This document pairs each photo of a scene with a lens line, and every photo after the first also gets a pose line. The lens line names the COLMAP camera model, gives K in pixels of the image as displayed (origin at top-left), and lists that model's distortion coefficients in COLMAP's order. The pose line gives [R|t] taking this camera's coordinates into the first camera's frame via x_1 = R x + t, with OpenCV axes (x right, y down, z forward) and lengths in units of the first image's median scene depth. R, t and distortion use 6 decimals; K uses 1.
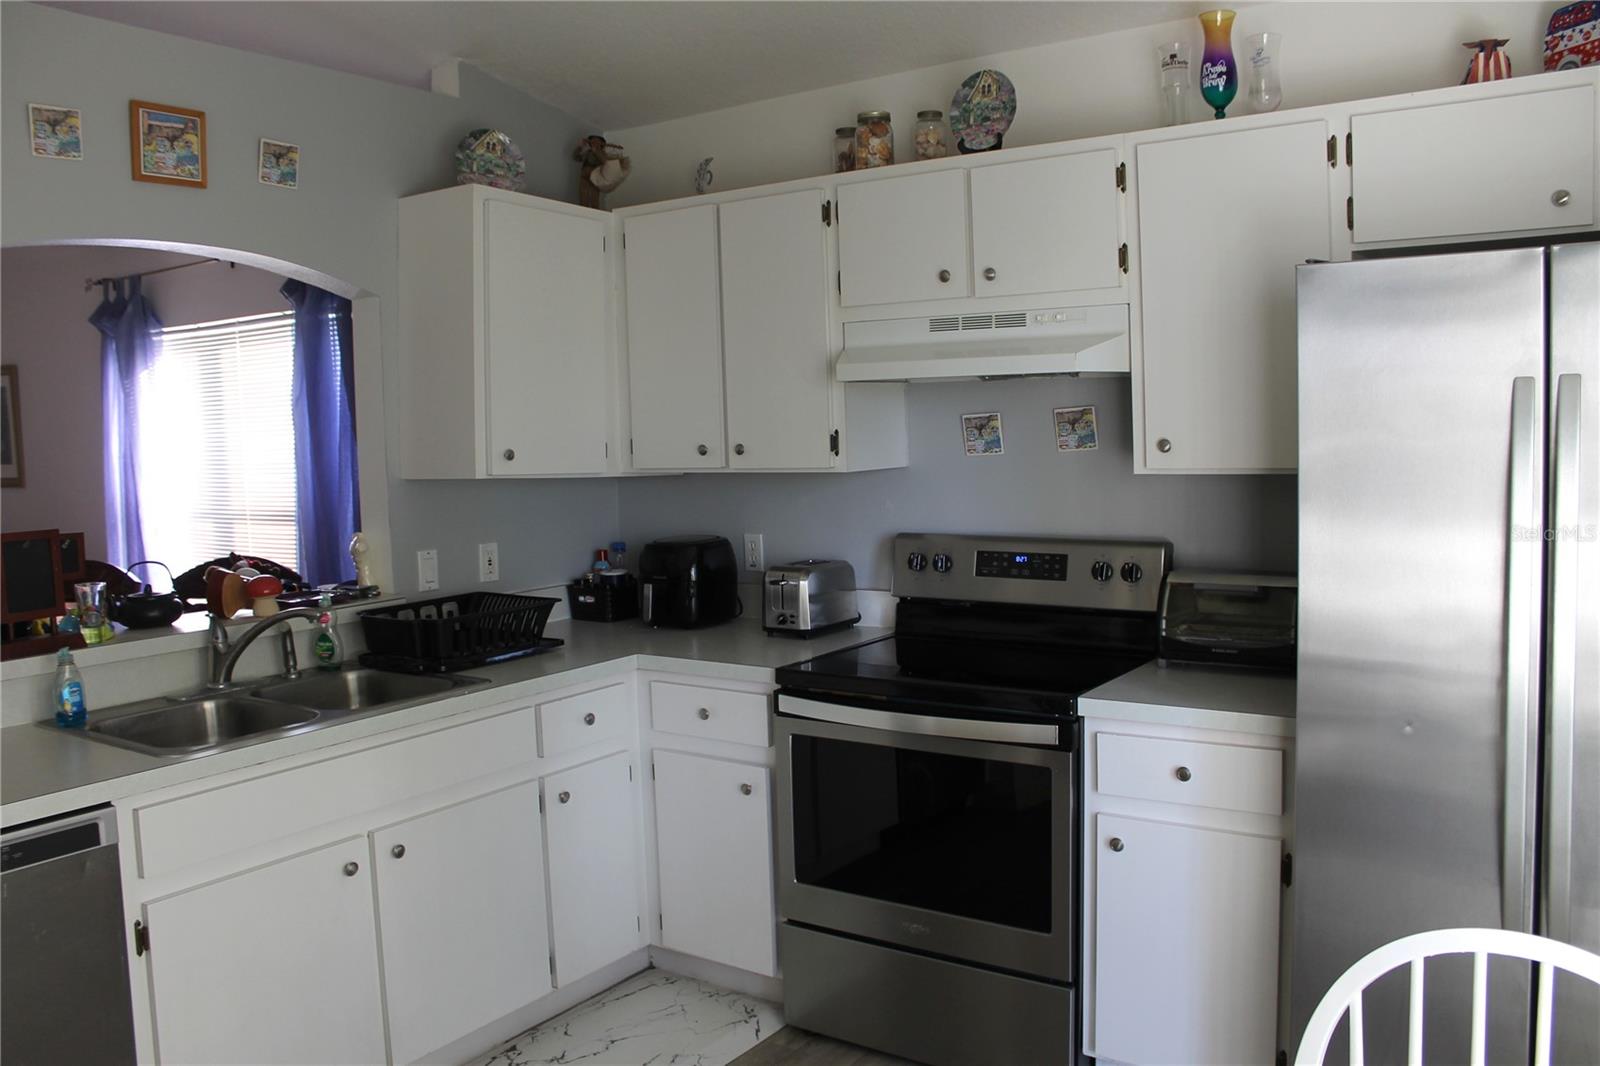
lens RADIAL K [[1286.0, 0, 800.0], [0, 1286.0, 533.0], [0, 0, 1]] dist [-0.162701, 0.109548]
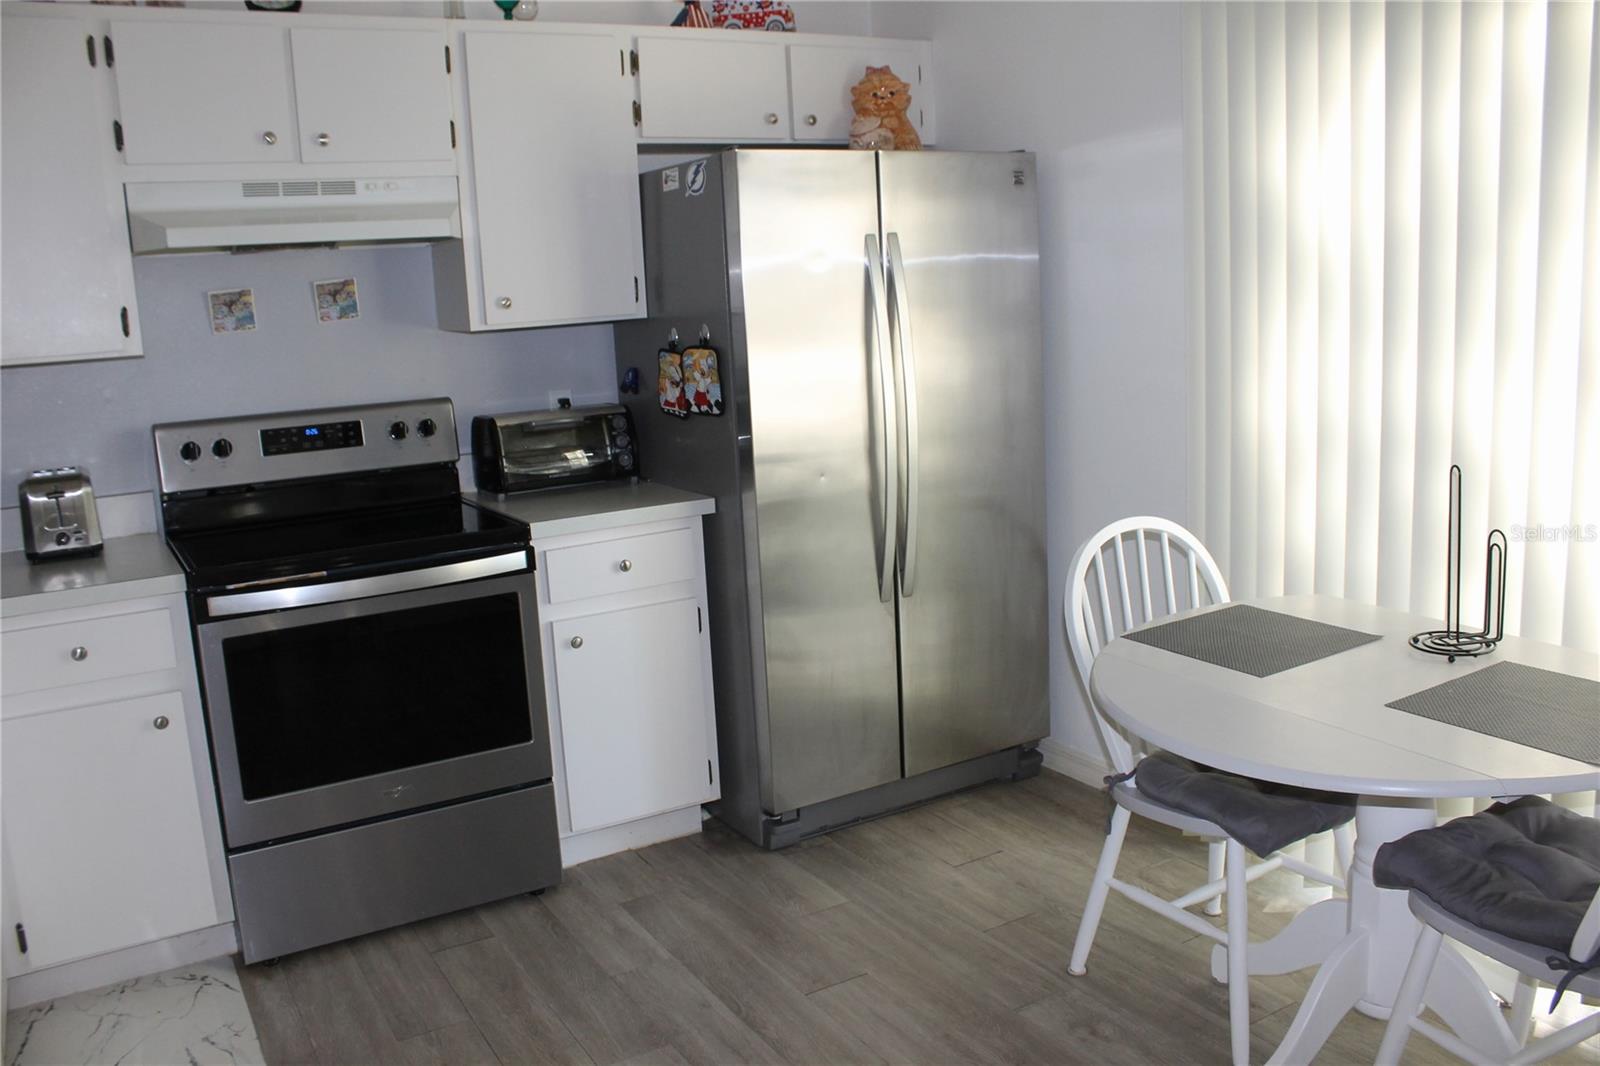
lens RADIAL K [[1286.0, 0, 800.0], [0, 1286.0, 533.0], [0, 0, 1]] dist [-0.162701, 0.109548]
pose [[0.421122, -0.164572, 0.891949, -0.596650], [0.116378, 0.985077, 0.126808, 0.019628], [-0.899507, 0.050401, 0.433990, 0.252017]]
